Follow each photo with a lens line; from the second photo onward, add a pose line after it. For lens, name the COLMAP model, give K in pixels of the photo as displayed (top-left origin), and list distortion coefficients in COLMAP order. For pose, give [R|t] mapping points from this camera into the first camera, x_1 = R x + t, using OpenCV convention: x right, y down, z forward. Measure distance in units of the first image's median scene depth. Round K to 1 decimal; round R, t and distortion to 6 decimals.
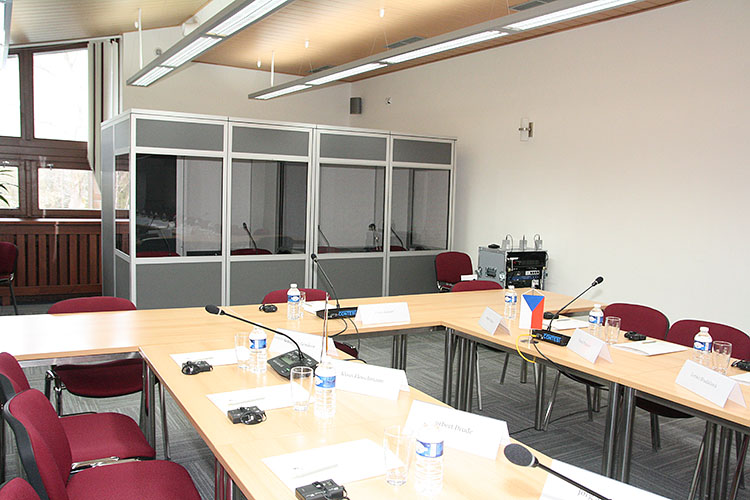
lens RADIAL K [[652.5, 0, 382.0], [0, 652.5, 254.3], [0, 0, 1]] dist [-0.067029, 0.014348]
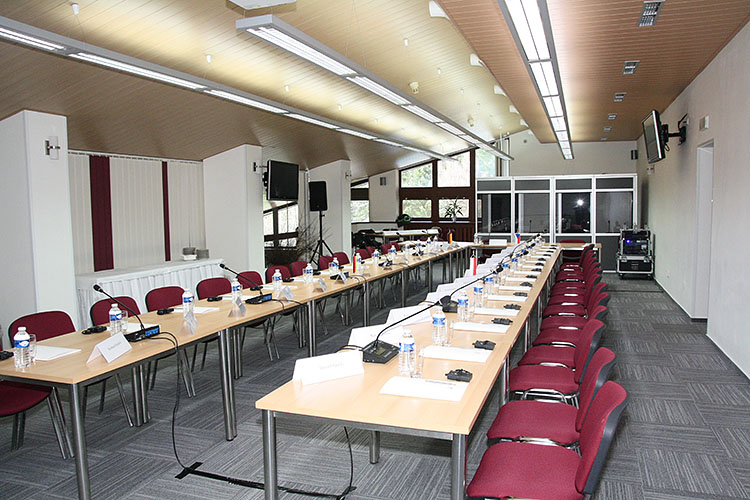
lens RADIAL K [[583.7, 0, 375.5], [0, 583.7, 251.7], [0, 0, 1]] dist [-0.098728, 0.040661]
pose [[0.630517, 0.018928, -0.775944, 0.874198], [-0.044247, 0.998953, -0.011586, 0.093571], [0.774913, 0.041638, 0.630695, -0.597574]]
